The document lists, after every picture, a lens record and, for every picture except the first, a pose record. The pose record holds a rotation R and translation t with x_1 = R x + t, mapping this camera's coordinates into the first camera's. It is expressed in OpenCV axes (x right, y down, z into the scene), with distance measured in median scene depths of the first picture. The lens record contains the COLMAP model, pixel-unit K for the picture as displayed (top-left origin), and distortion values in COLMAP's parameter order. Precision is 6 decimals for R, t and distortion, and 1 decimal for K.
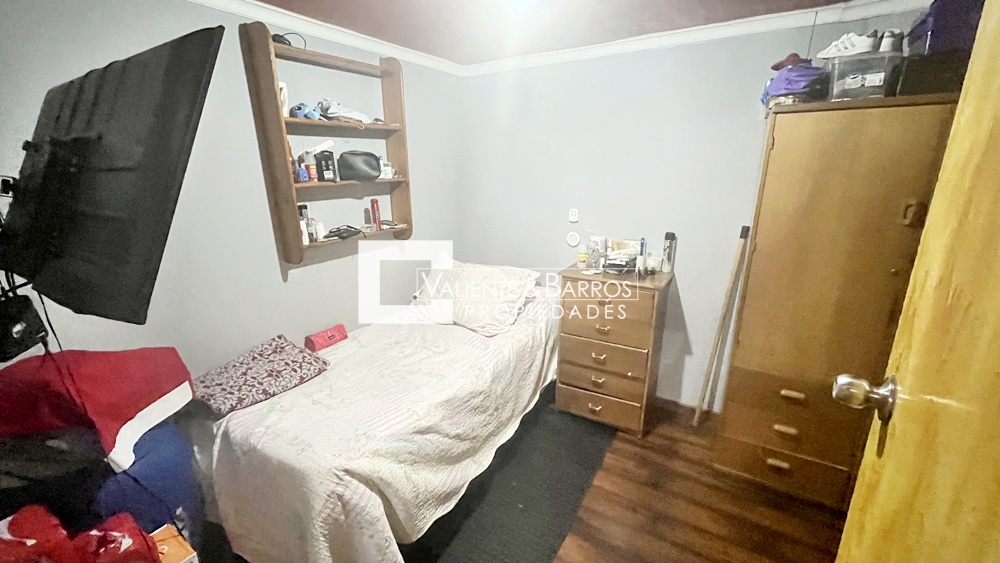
lens RADIAL K [[402.4, 0, 495.8], [0, 402.4, 285.6], [0, 0, 1]] dist [-0.000391, -0.000563]
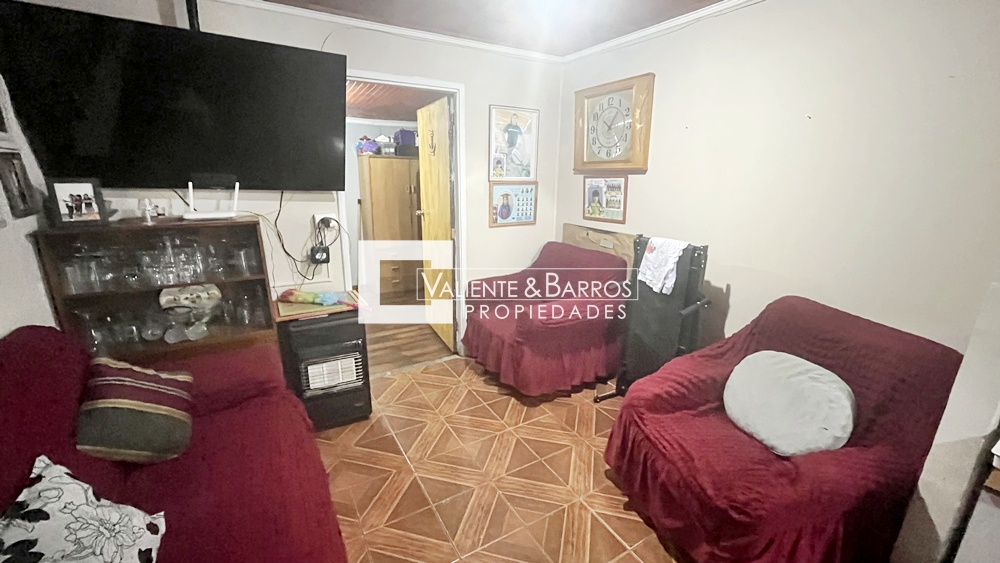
lens RADIAL K [[402.4, 0, 502.5], [0, 402.4, 281.7], [0, 0, 1]] dist [-0.000391, -0.000563]
pose [[0.456434, -0.207099, 0.865319, -1.074099], [0.222559, 0.968193, 0.114326, 0.226927], [-0.861473, 0.140402, 0.488008, -0.777710]]
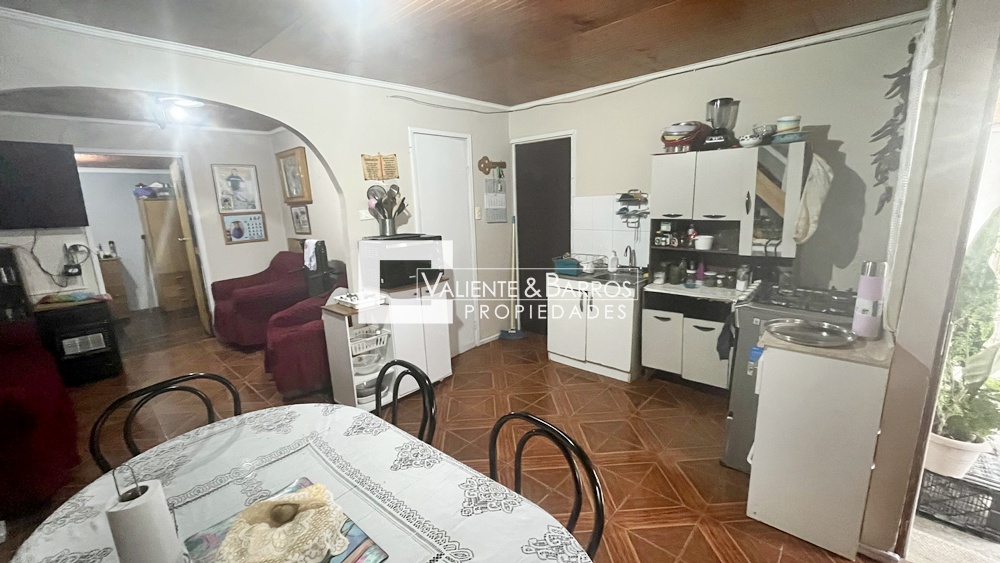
lens RADIAL K [[402.4, 0, 499.4], [0, 402.4, 281.0], [0, 0, 1]] dist [-0.000391, -0.000563]
pose [[0.181636, -0.186546, 0.965510, -1.585174], [0.305067, 0.944089, 0.125017, 0.527483], [-0.934849, 0.271838, 0.228390, -1.767730]]
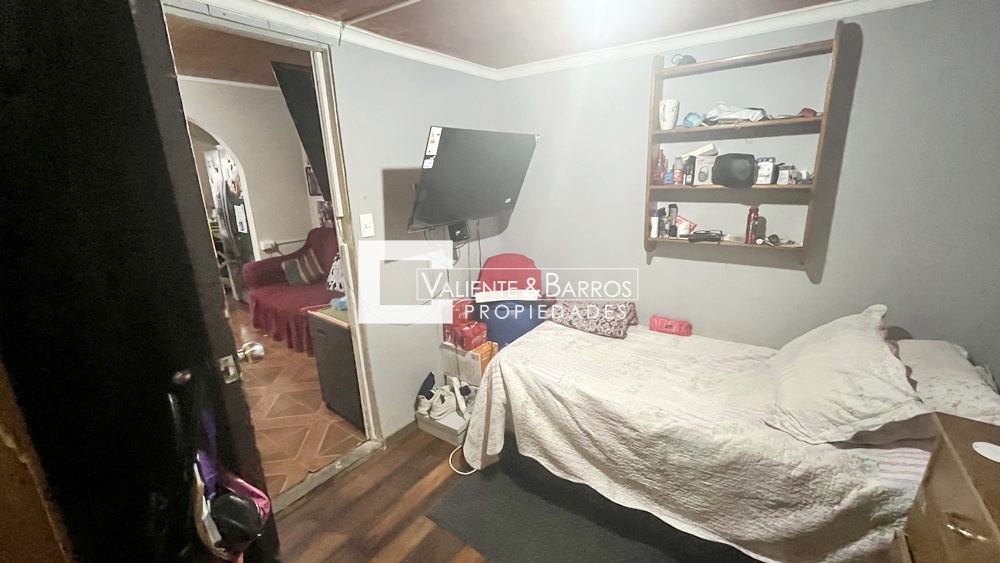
lens RADIAL K [[402.4, 0, 498.6], [0, 402.4, 283.1], [0, 0, 1]] dist [-0.000391, -0.000563]
pose [[-0.083234, 0.290688, -0.953191, 0.855356], [-0.246643, 0.920741, 0.302330, -0.263805], [0.965525, 0.260262, -0.004941, 0.714497]]
